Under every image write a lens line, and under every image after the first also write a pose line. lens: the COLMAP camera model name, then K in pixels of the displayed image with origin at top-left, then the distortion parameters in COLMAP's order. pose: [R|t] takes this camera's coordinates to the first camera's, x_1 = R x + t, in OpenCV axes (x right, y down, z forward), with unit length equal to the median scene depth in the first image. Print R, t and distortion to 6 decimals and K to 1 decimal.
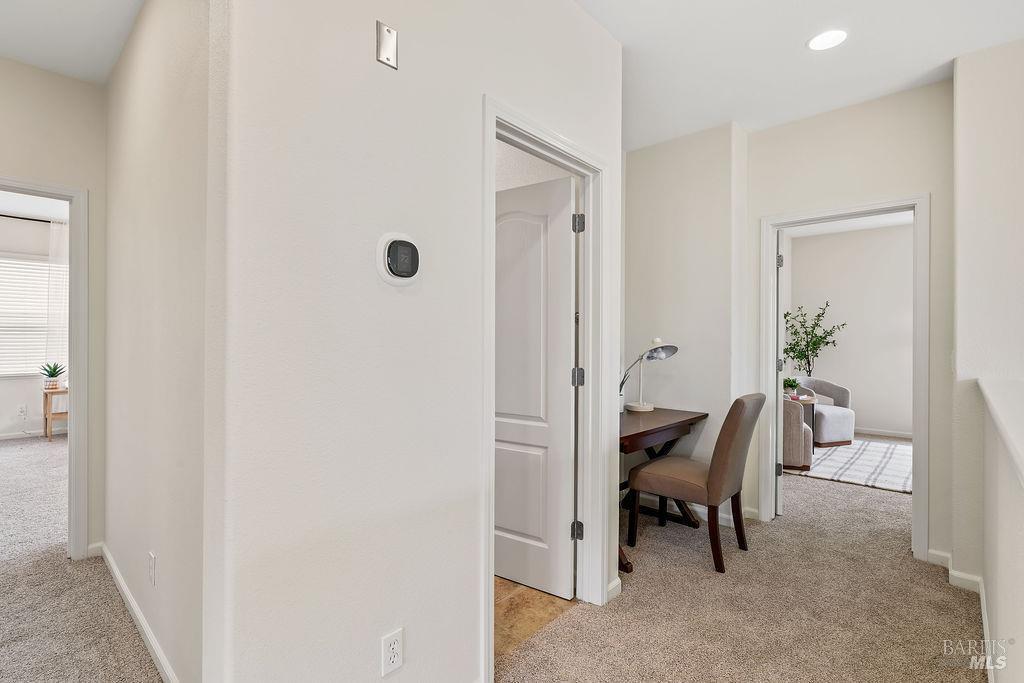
lens RADIAL K [[502.5, 0, 508.0], [0, 502.5, 339.8], [0, 0, 1]] dist [-0.002283, 0.001117]
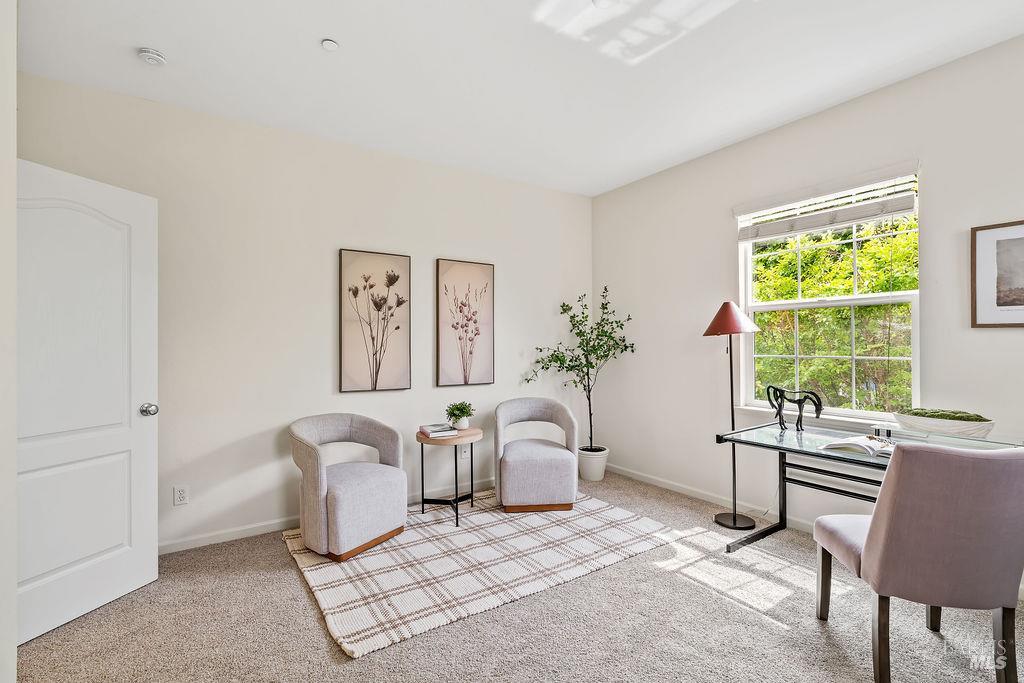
lens RADIAL K [[457.0, 0, 510.6], [0, 457.0, 343.7], [0, 0, 1]] dist [-0.007149, 0.002889]
pose [[0.969698, -0.009836, -0.244110, 0.660409], [0.010332, 0.999946, 0.000751, -0.000537], [0.244090, -0.003250, 0.969747, 0.378078]]
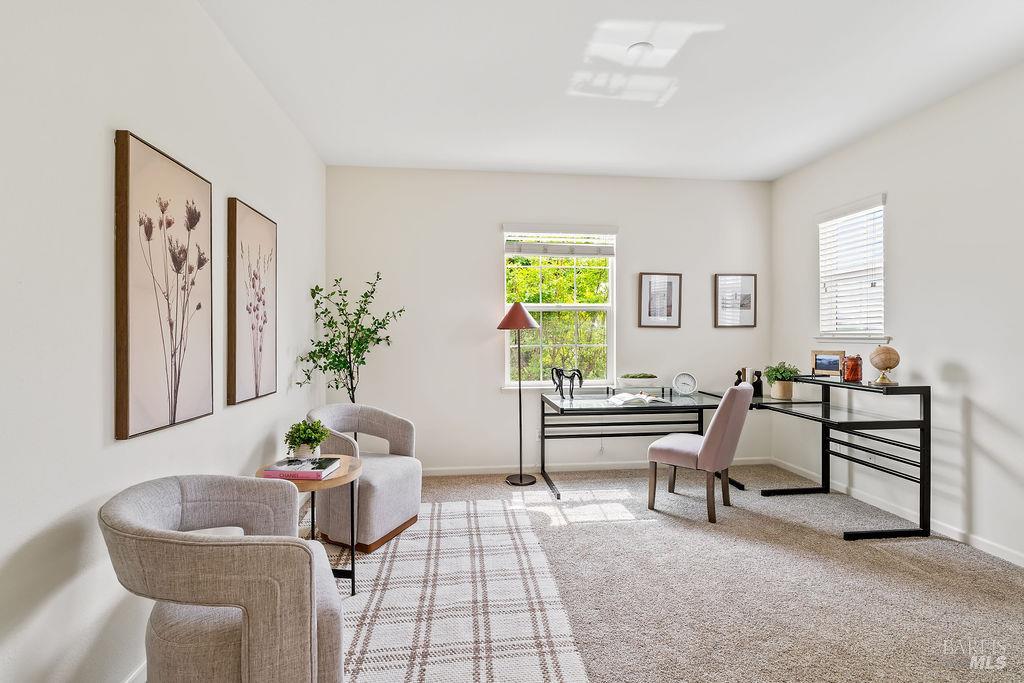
lens RADIAL K [[457.0, 0, 507.0], [0, 457.0, 335.4], [0, 0, 1]] dist [-0.007149, 0.002889]
pose [[0.667195, -0.006472, 0.744855, 0.326443], [0.004184, 0.999979, 0.004940, -0.001892], [-0.744872, -0.000179, 0.667208, 0.513370]]
